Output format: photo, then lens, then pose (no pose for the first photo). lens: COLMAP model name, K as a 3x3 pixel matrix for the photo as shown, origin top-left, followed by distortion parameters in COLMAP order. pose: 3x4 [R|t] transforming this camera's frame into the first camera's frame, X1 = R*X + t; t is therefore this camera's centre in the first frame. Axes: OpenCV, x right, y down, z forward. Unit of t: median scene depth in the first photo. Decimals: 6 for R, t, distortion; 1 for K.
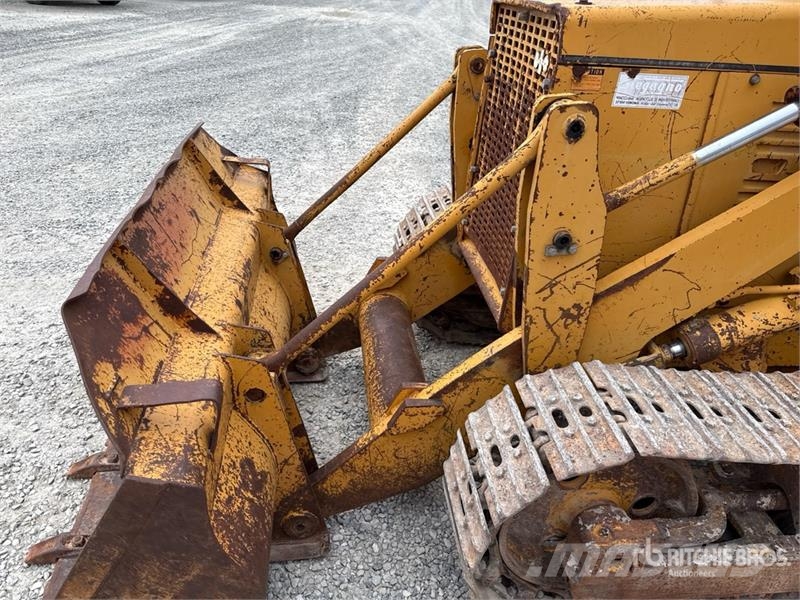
lens RADIAL K [[562.4, 0, 394.6], [0, 562.4, 304.2], [0, 0, 1]] dist [0.061253, -0.089009]
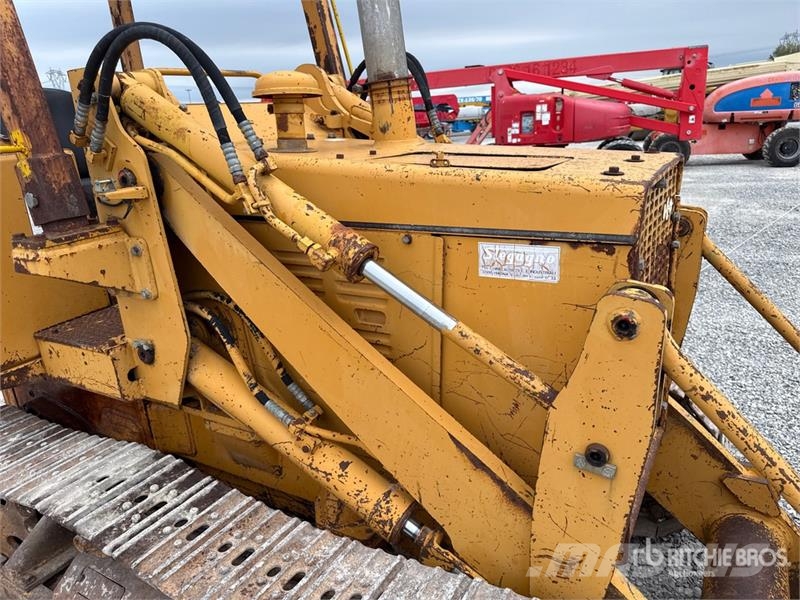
lens RADIAL K [[561.1, 0, 401.8], [0, 561.1, 304.6], [0, 0, 1]] dist [0.061382, -0.086669]
pose [[-0.799359, -0.199328, 0.566828, 0.028396], [0.316983, 0.661516, 0.679646, -1.136531], [-0.510438, 0.722955, -0.465605, 1.809430]]
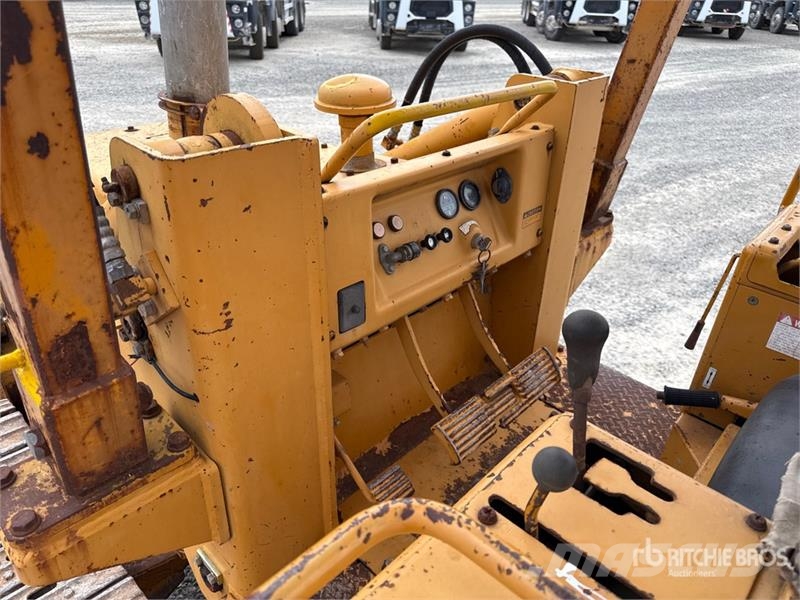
lens RADIAL K [[574.1, 0, 402.0], [0, 574.1, 299.0], [0, 0, 1]] dist [0.019376, -0.029129]
pose [[0.647054, 0.349760, -0.677487, 1.661537], [-0.384917, 0.916876, 0.105720, -0.586529], [0.658149, 0.192370, 0.727897, 0.576719]]
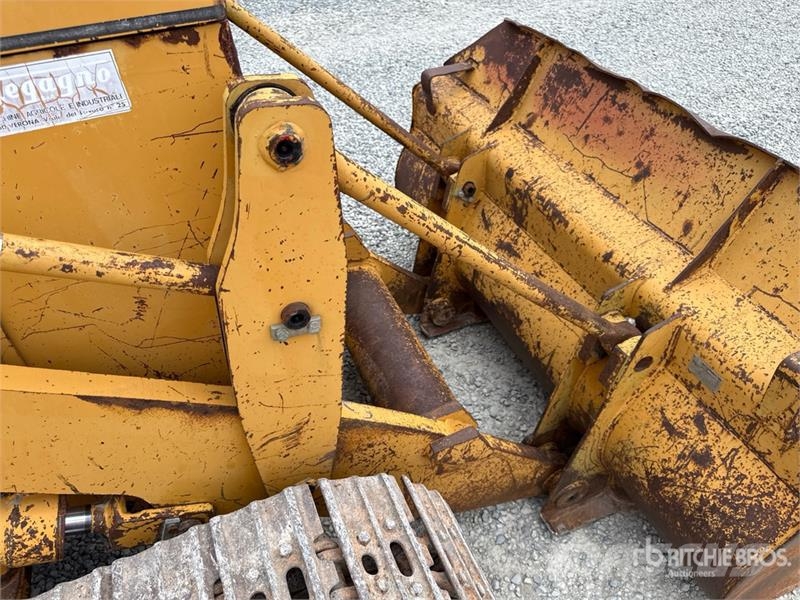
lens RADIAL K [[570.3, 0, 397.4], [0, 570.3, 306.4], [0, 0, 1]] dist [0.039549, -0.051672]
pose [[-0.961226, 0.174064, -0.213882, 0.222273], [-0.152694, 0.309887, 0.938432, -1.004915], [0.229627, 0.934704, -0.271293, 1.657949]]
